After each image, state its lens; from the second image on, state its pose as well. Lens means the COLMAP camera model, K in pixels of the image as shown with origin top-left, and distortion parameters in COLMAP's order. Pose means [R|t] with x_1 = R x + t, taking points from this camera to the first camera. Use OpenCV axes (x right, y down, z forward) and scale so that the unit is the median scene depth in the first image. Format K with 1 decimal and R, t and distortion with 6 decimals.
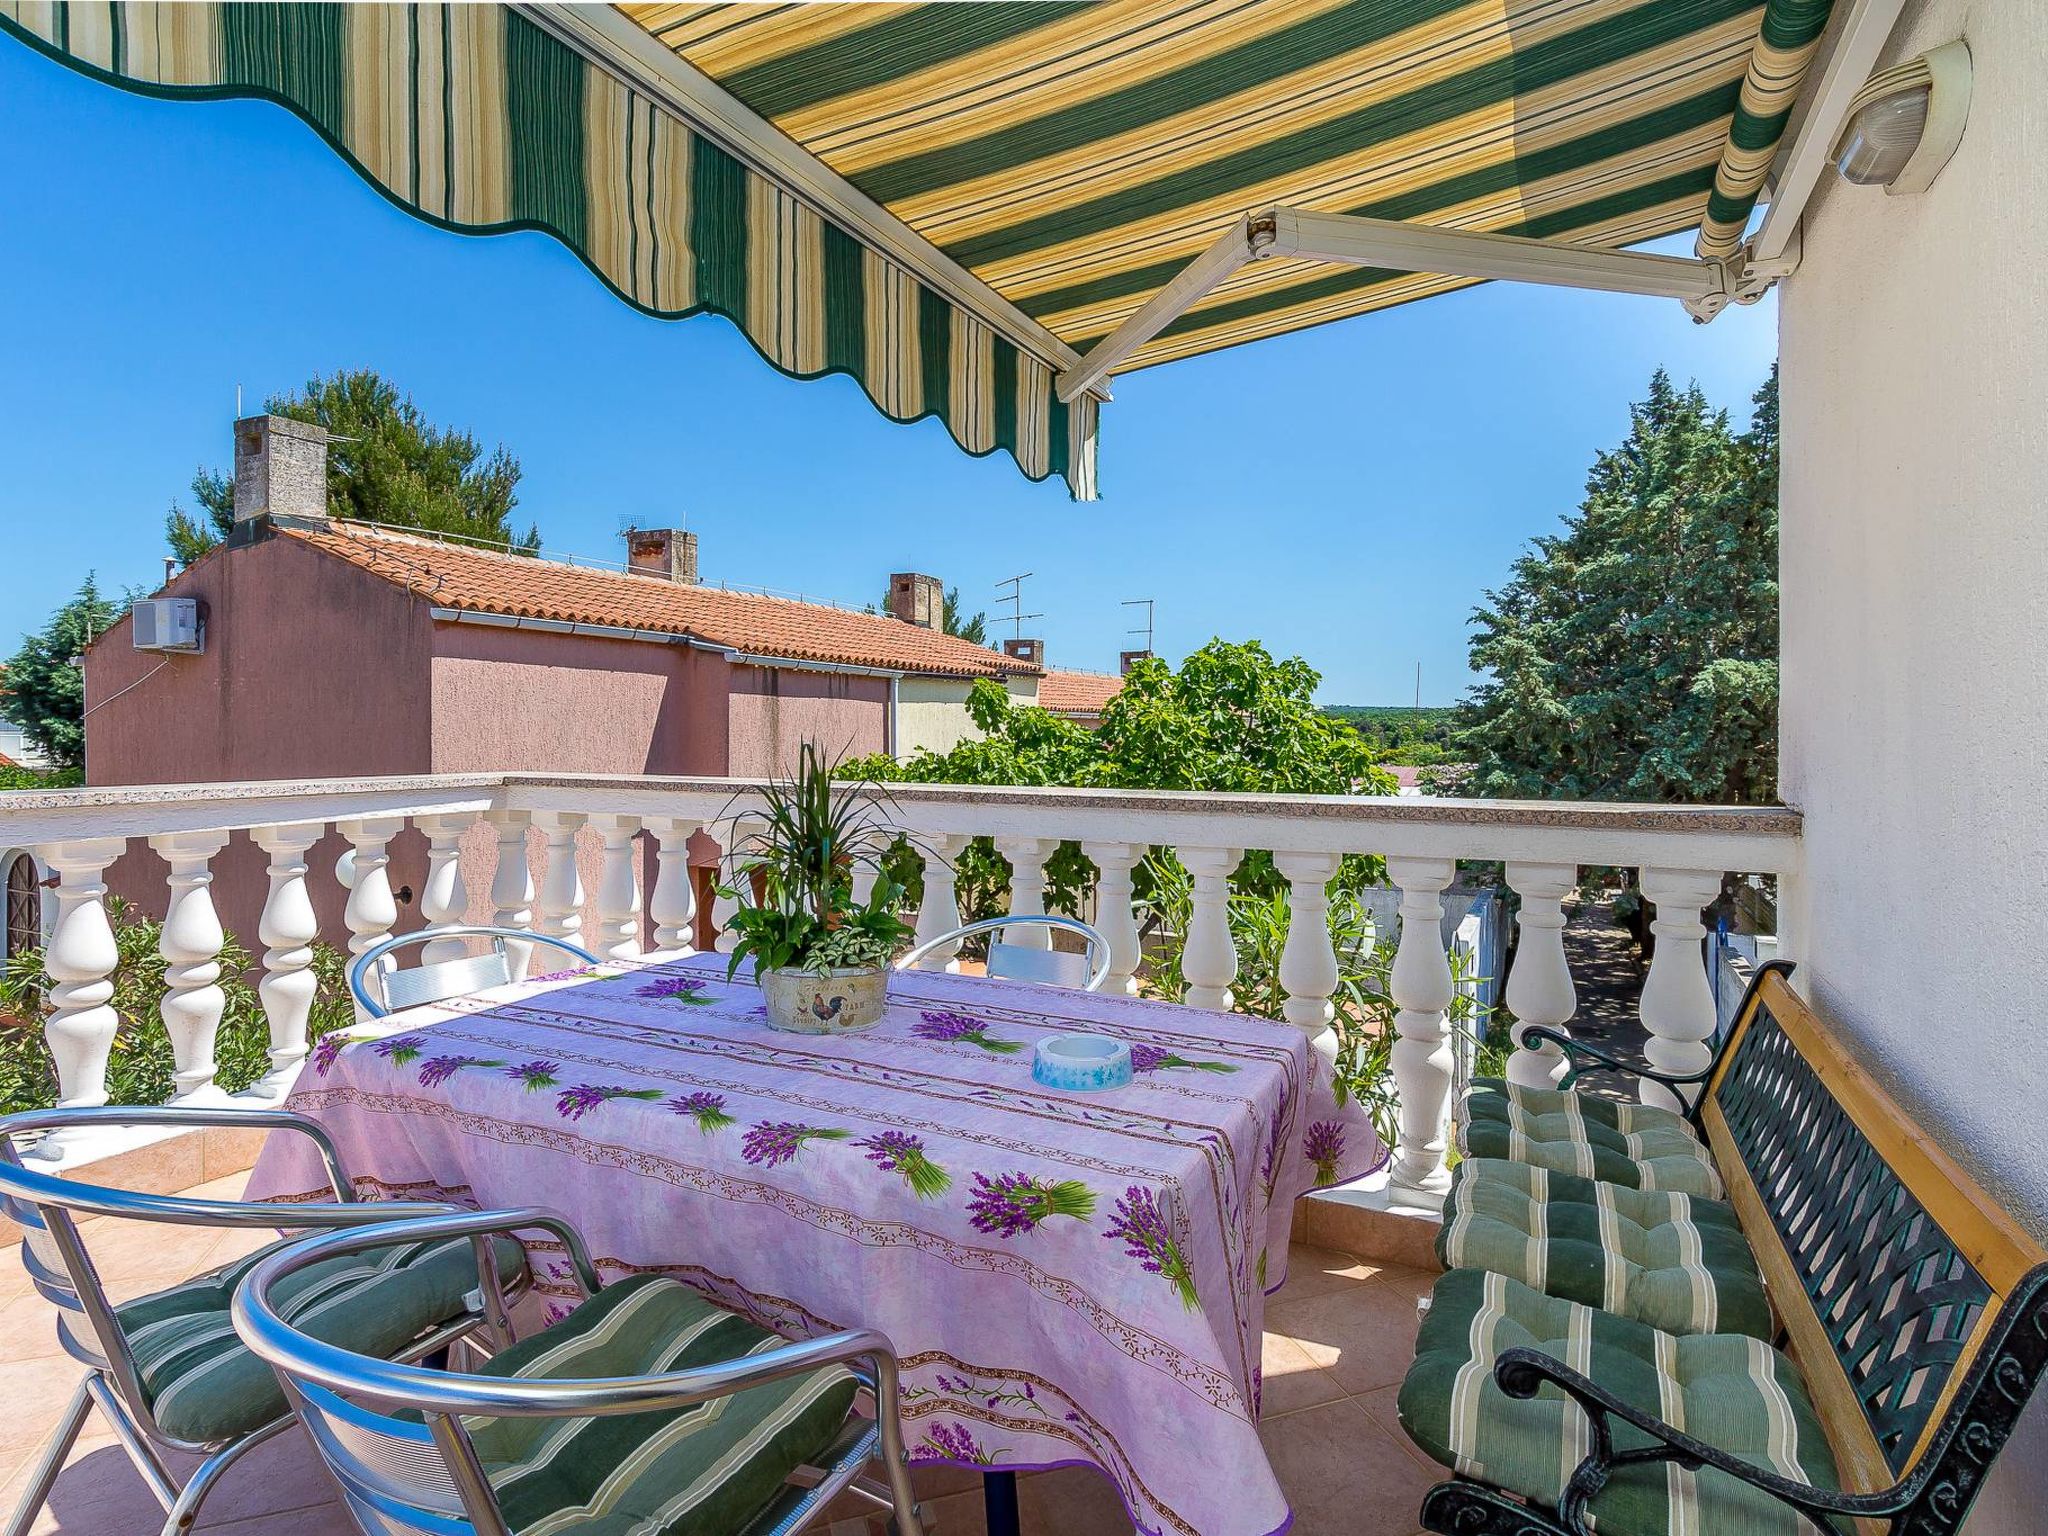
lens RADIAL K [[935.8, 0, 1024.6], [0, 935.8, 761.8], [0, 0, 1]] dist [0.007236, 0.000945]
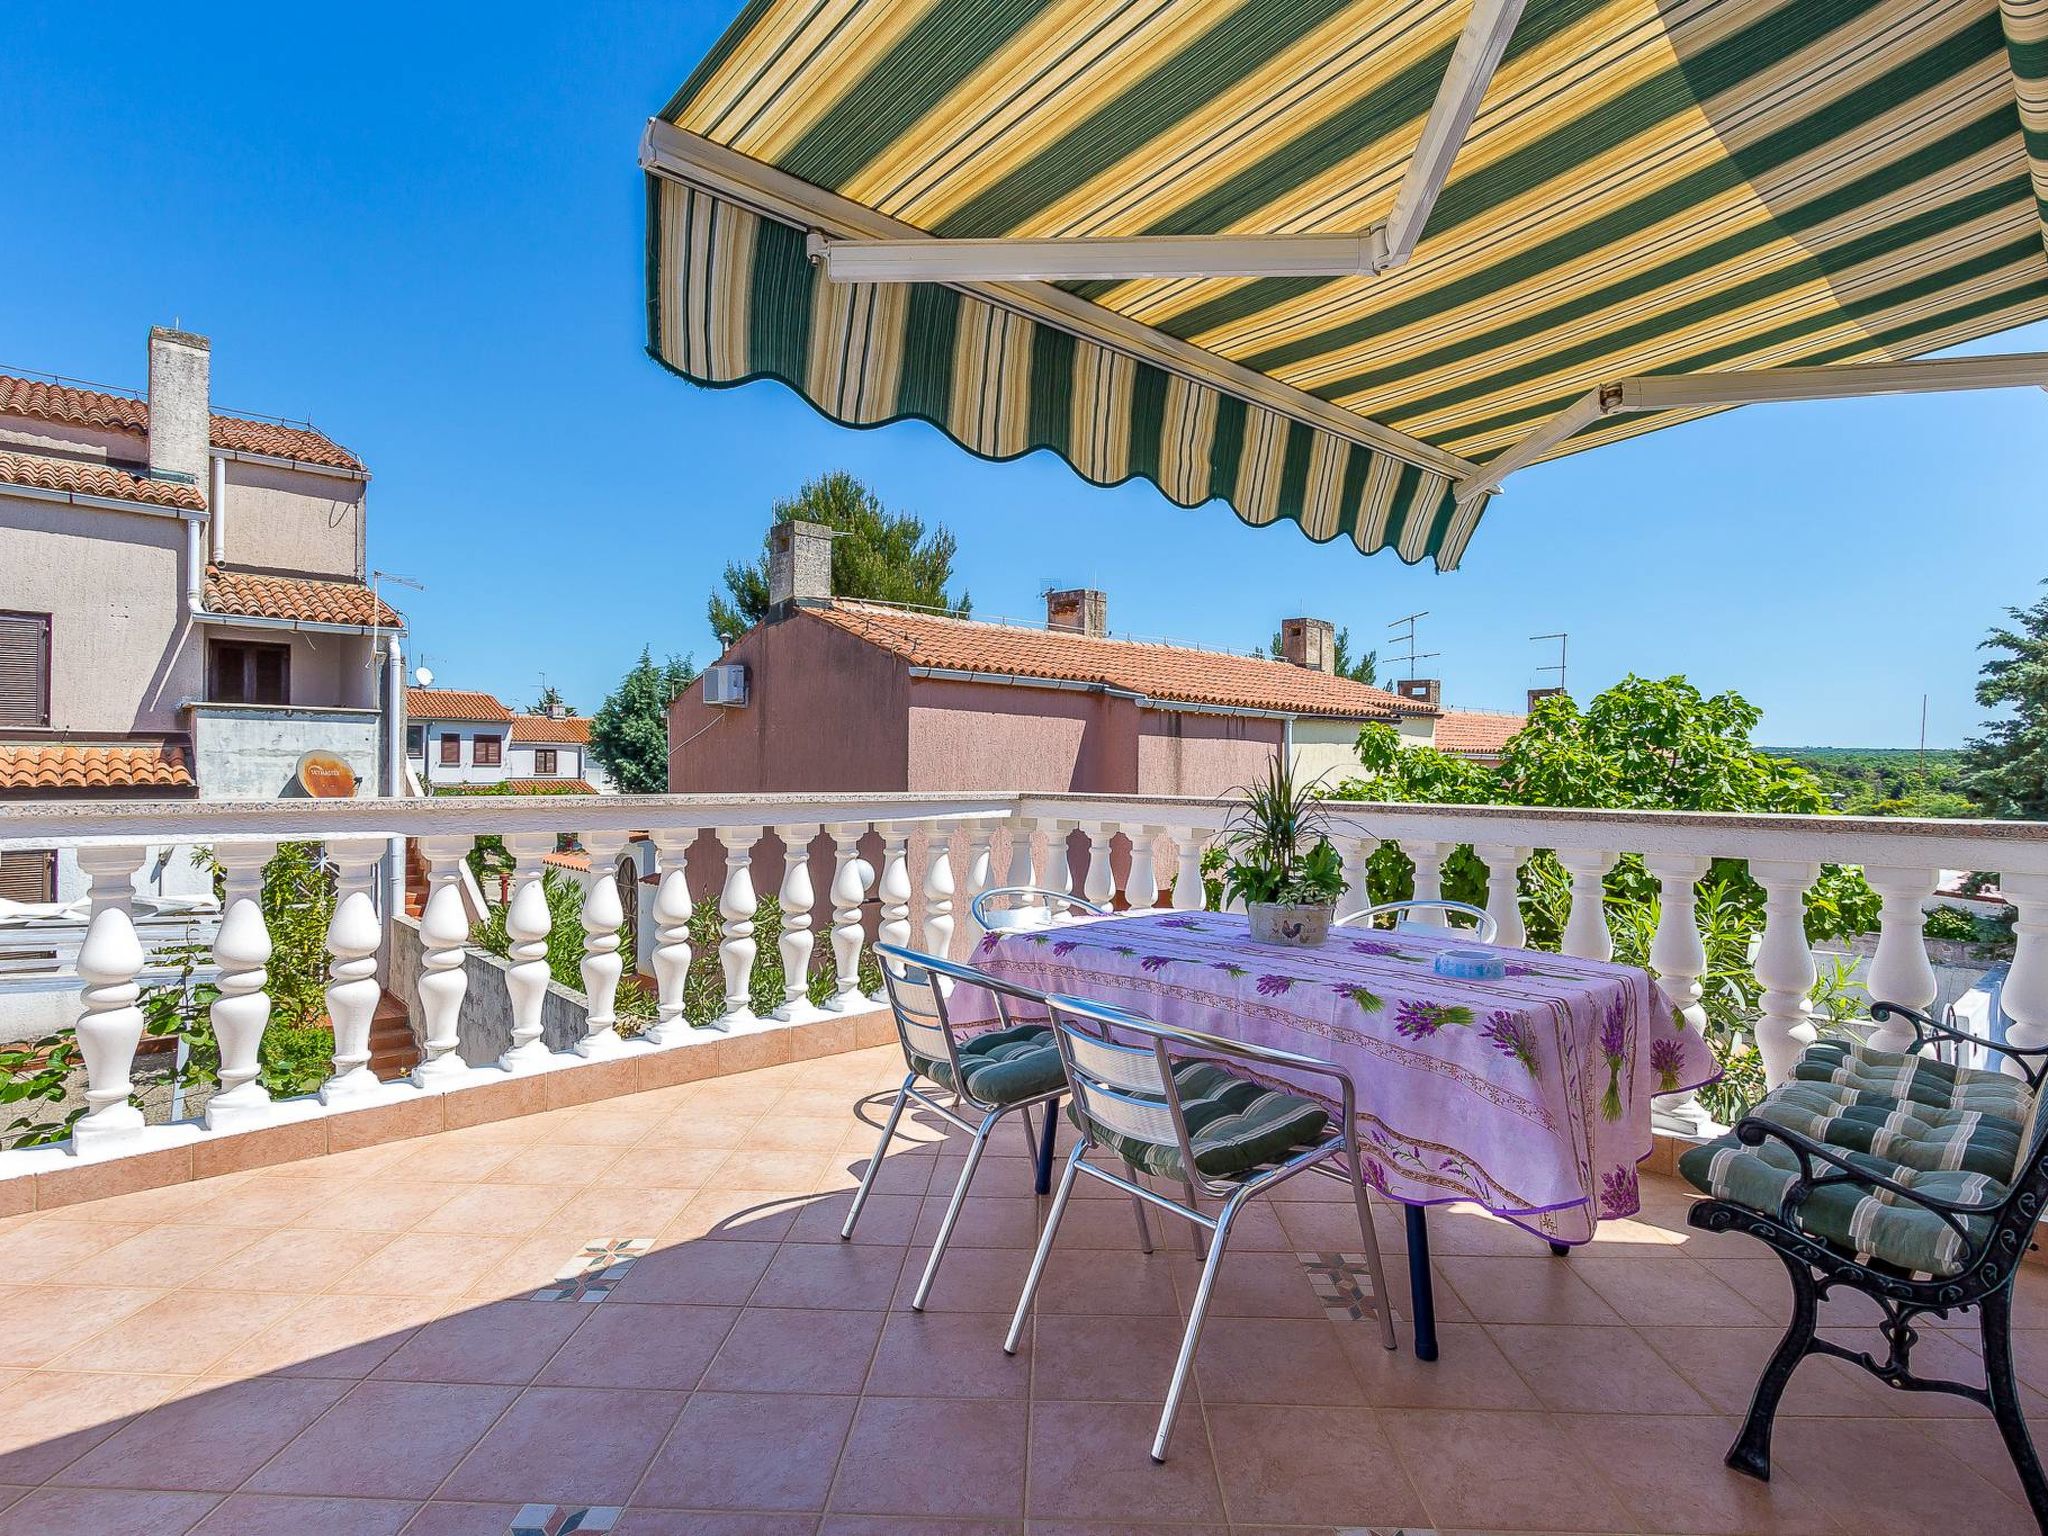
lens RADIAL K [[1083.0, 0, 1026.7], [0, 1083.0, 774.9], [0, 0, 1]] dist [0.002759, 0.001344]
pose [[0.941959, 0.006220, -0.335670, -0.007791], [-0.019962, 0.999097, -0.037504, 0.026250], [0.335134, 0.042028, 0.941233, -0.265276]]
